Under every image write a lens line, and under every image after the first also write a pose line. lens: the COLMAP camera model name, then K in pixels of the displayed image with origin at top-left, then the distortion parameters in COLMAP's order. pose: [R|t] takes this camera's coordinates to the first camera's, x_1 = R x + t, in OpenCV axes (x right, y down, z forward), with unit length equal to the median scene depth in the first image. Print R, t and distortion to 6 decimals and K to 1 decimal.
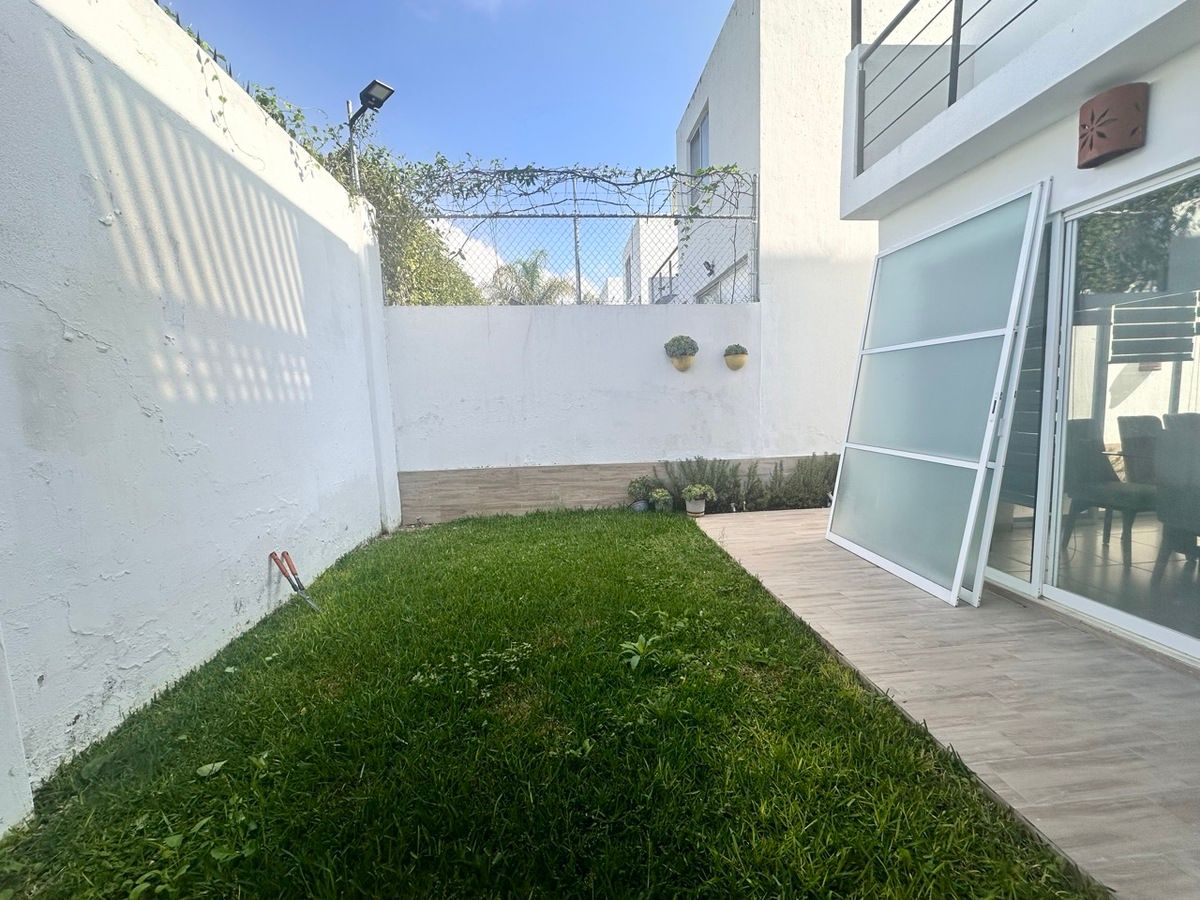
lens RADIAL K [[479.7, 0, 598.7], [0, 479.7, 454.1], [0, 0, 1]] dist [-0.006083, 0.002315]
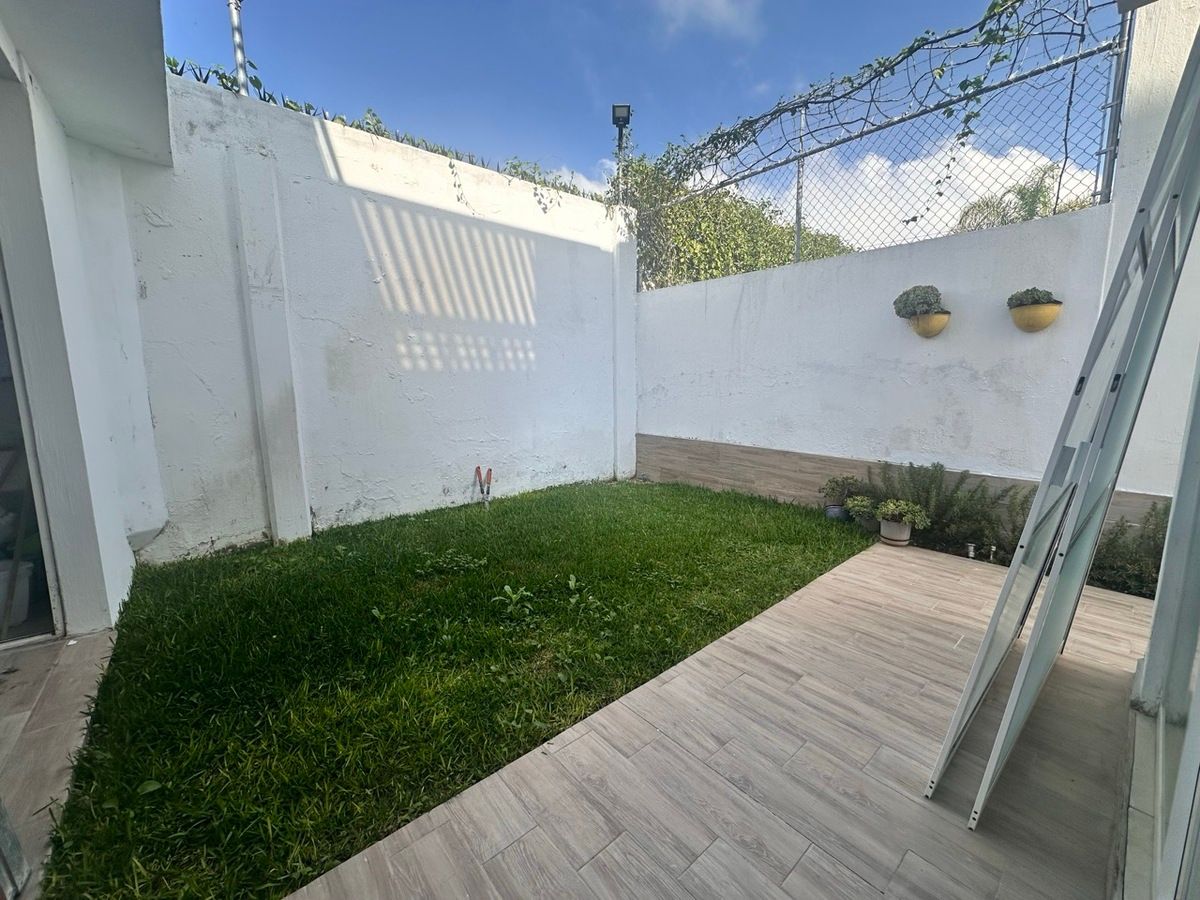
lens RADIAL K [[479.7, 0, 597.1], [0, 479.7, 450.5], [0, 0, 1]] dist [-0.006083, 0.002315]
pose [[0.584308, 0.148129, -0.797899, 0.497009], [-0.109232, 0.988609, 0.103542, -0.033368], [0.804147, 0.026655, 0.593832, 0.226358]]
